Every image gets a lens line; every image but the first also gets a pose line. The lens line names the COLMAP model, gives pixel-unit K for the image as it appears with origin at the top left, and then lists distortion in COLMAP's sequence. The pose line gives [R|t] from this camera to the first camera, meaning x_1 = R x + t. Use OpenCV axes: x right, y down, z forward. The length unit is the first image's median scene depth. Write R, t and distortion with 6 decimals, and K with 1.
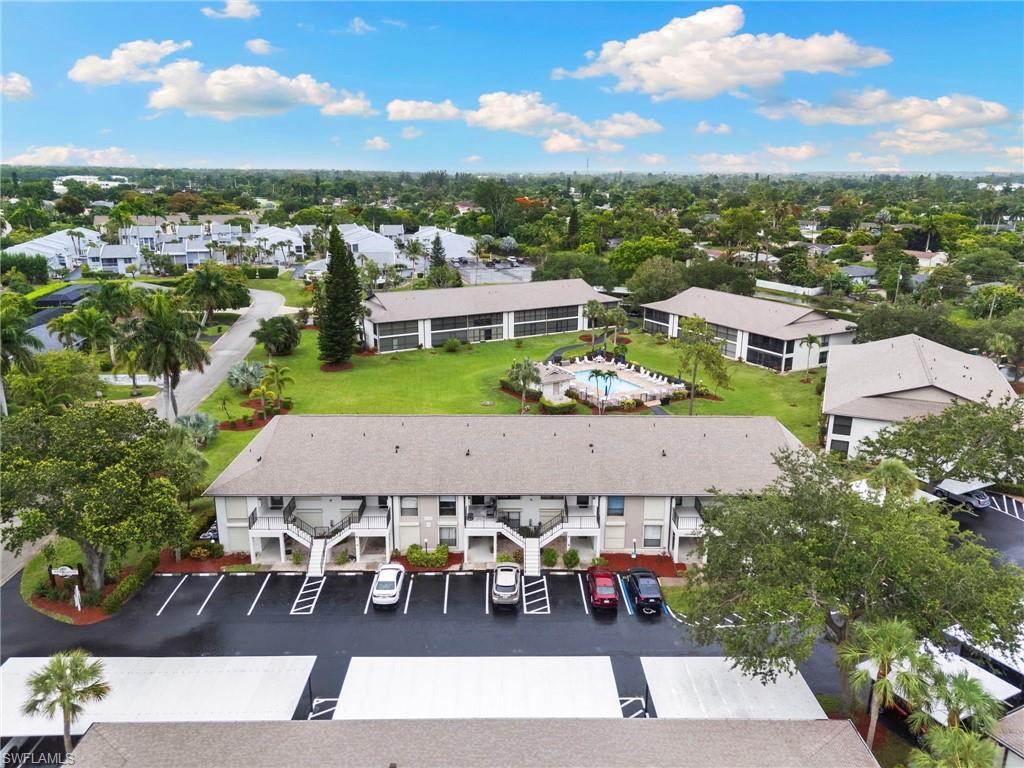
lens RADIAL K [[742.2, 0, 511.6], [0, 742.2, 380.9], [0, 0, 1]] dist [0.021702, -0.010932]
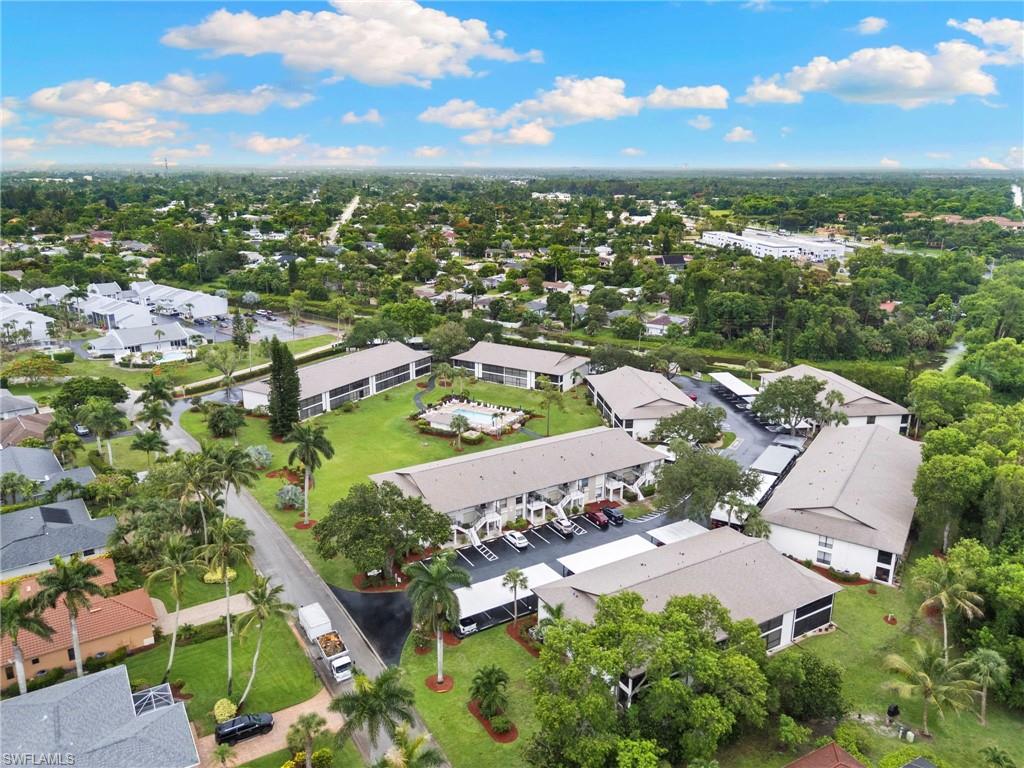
lens RADIAL K [[742.2, 0, 510.6], [0, 742.2, 380.4], [0, 0, 1]] dist [0.021702, -0.010932]
pose [[0.856988, -0.140687, 0.495761, -0.538613], [0.136075, 0.989648, 0.045619, -0.127513], [-0.497046, 0.028366, 0.867260, -0.393778]]
